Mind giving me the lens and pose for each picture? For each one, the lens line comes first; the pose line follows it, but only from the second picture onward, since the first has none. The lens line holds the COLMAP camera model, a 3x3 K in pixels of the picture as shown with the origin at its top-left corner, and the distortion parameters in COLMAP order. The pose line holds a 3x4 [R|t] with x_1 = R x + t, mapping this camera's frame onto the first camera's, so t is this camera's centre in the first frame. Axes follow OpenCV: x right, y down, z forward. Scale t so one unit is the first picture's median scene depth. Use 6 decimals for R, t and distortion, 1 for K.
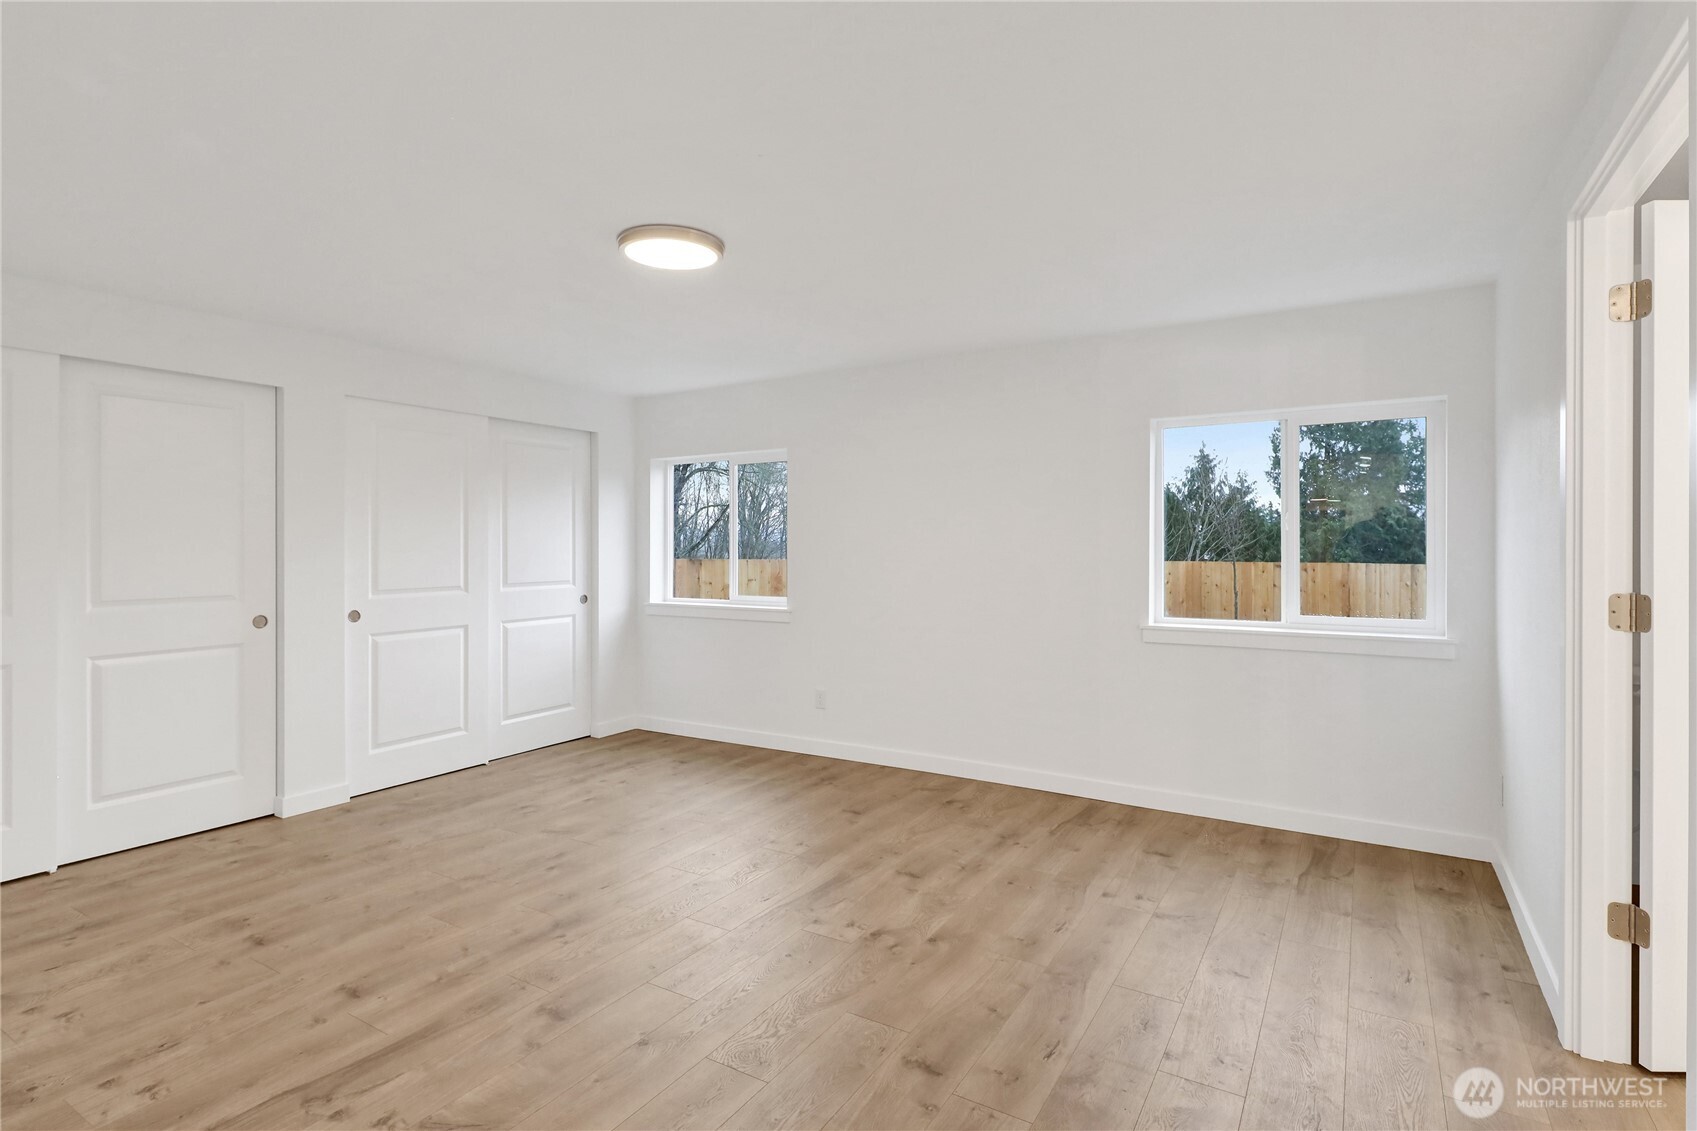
lens RADIAL K [[844.8, 0, 848.5], [0, 844.8, 565.5], [0, 0, 1]] dist [-0.018355, -0.001191]
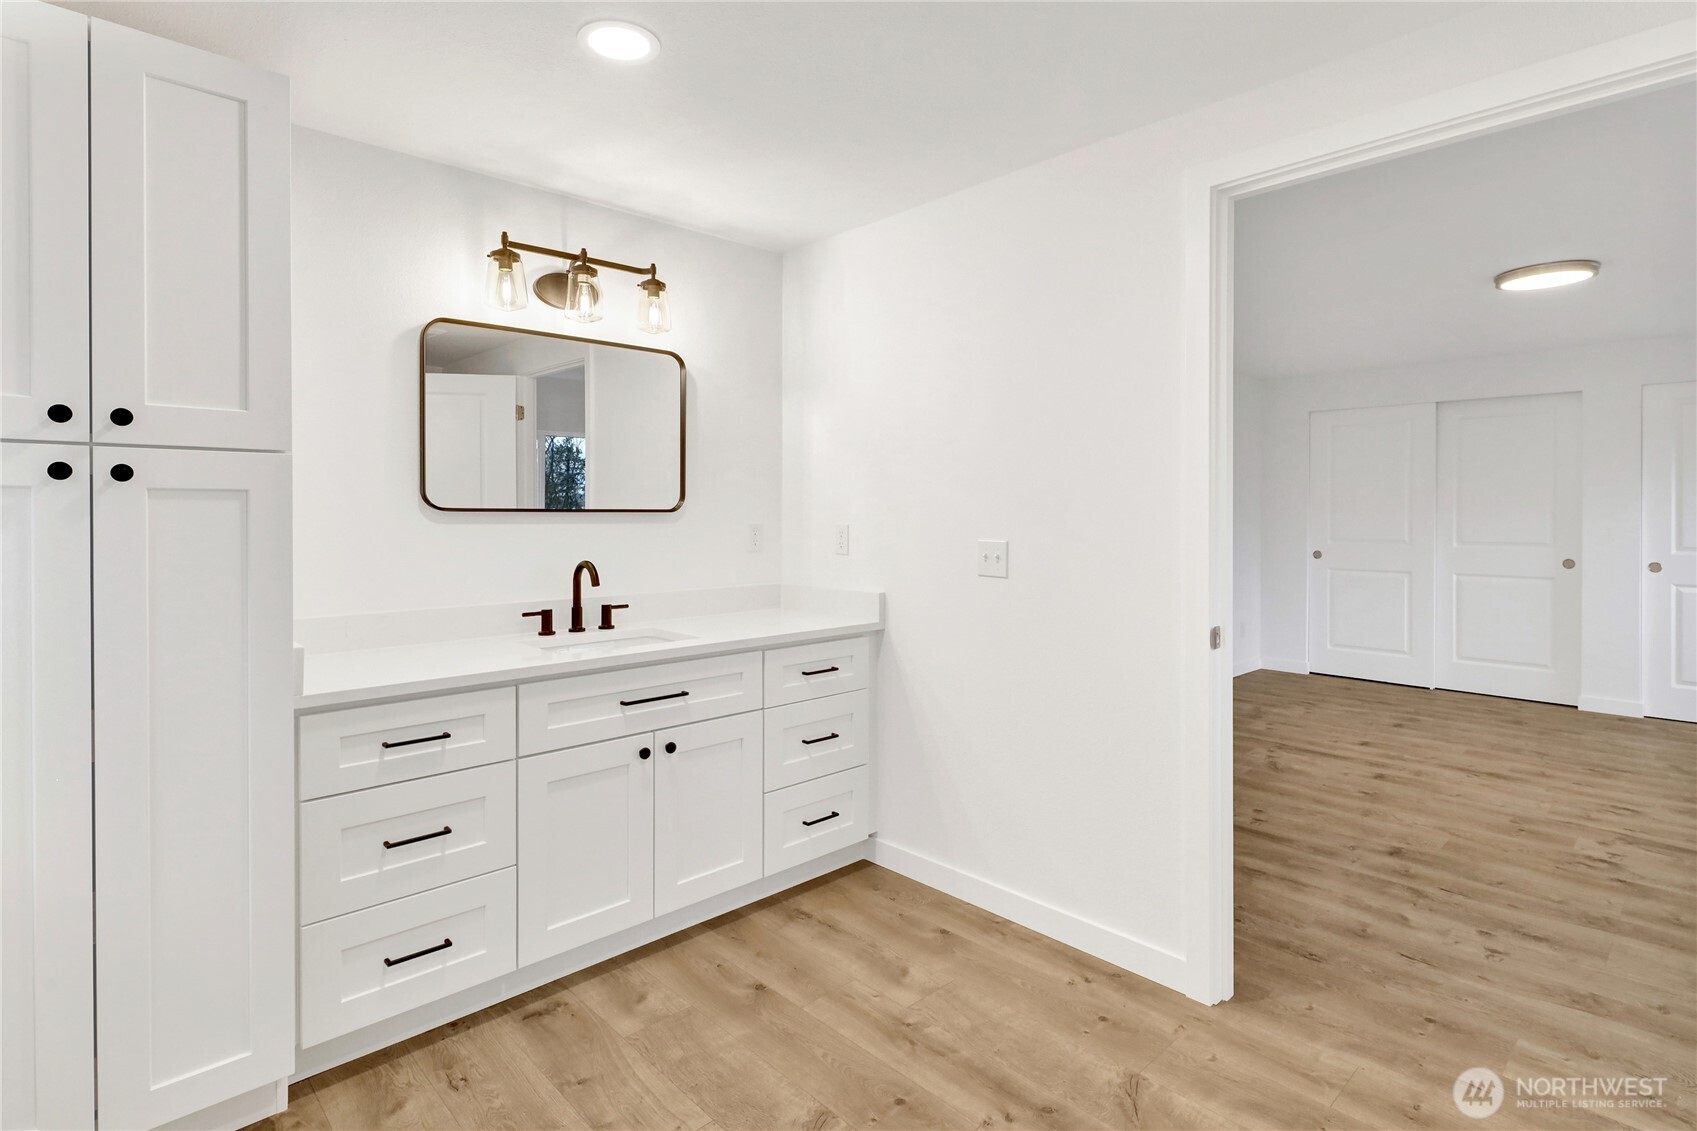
lens RADIAL K [[839.0, 0, 847.6], [0, 839.0, 531.8], [0, 0, 1]] dist [-0.000218, -0.001276]
pose [[-0.264382, 0.034653, -0.963795, 1.297413], [-0.016965, 0.999033, 0.040574, -0.028575], [0.964269, 0.027078, -0.263539, 0.292099]]
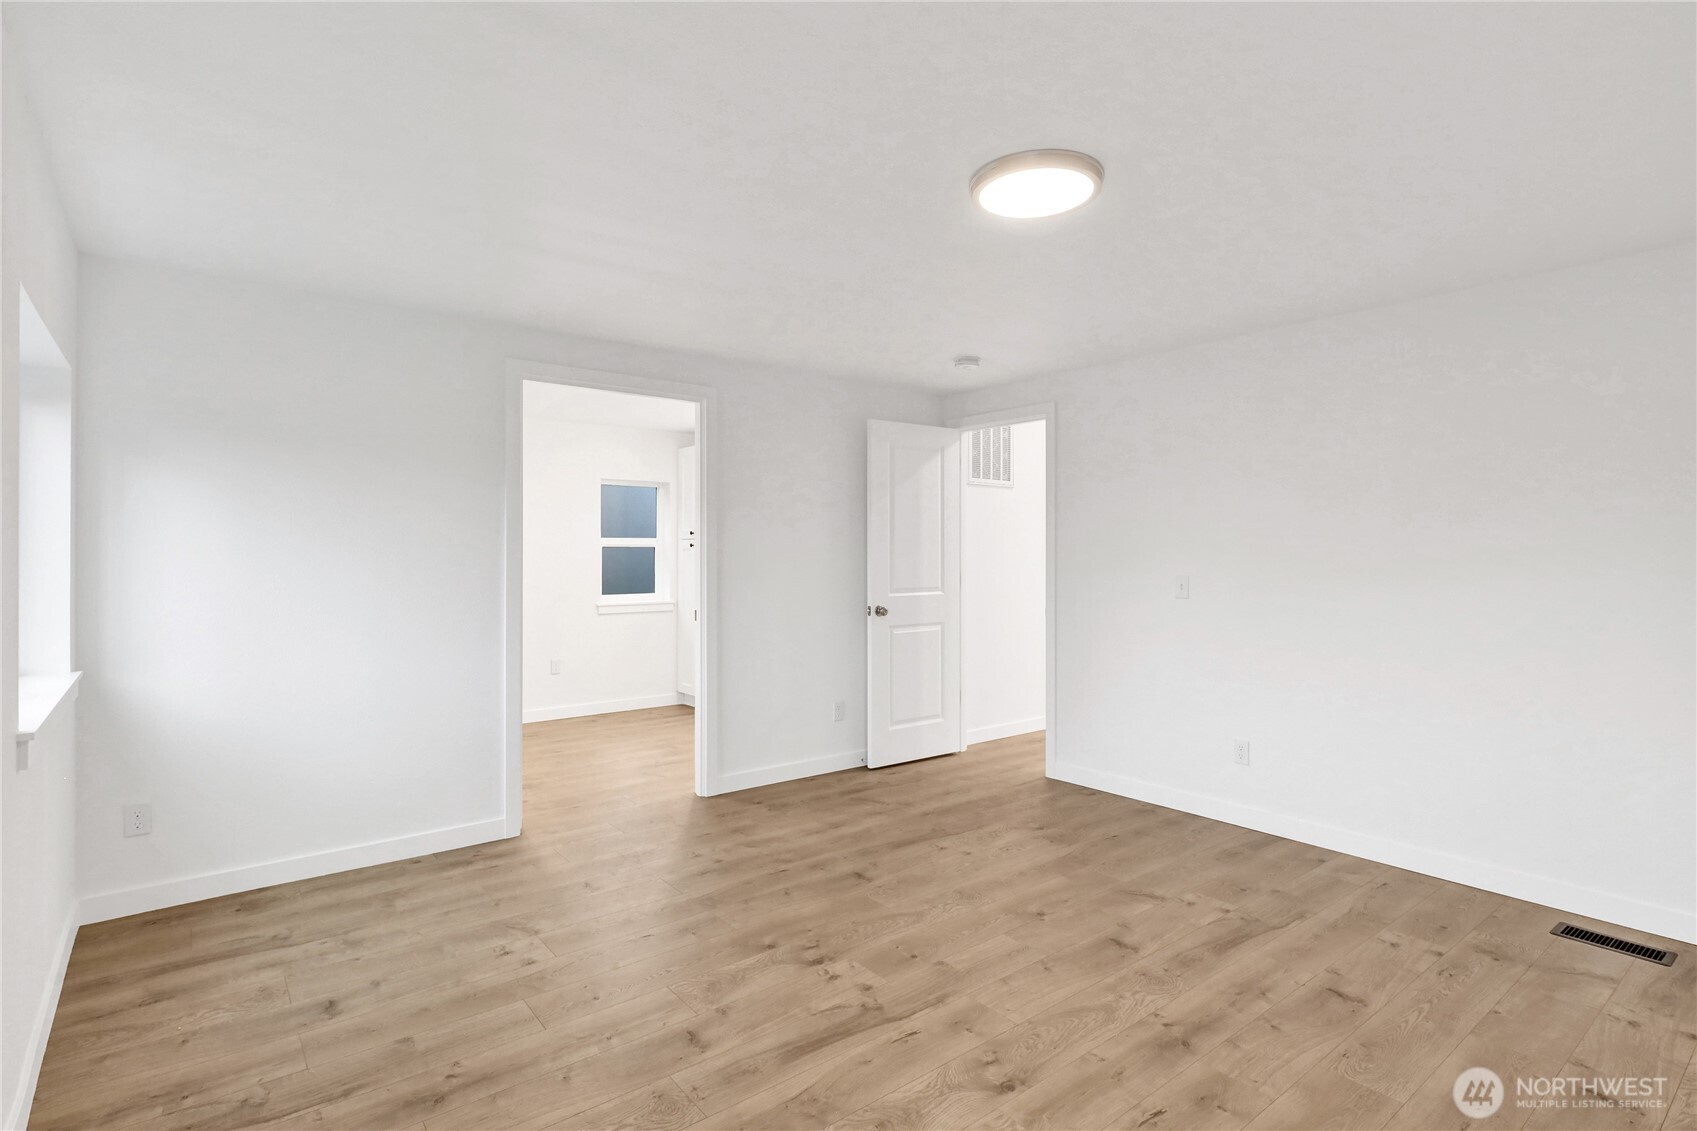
lens RADIAL K [[839.0, 0, 847.6], [0, 839.0, 531.8], [0, 0, 1]] dist [-0.000218, -0.001276]
pose [[-0.941003, 0.008338, 0.338295, -0.311830], [0.007020, 0.999962, -0.005120, -0.045259], [-0.338325, -0.002443, -0.941026, 1.797795]]
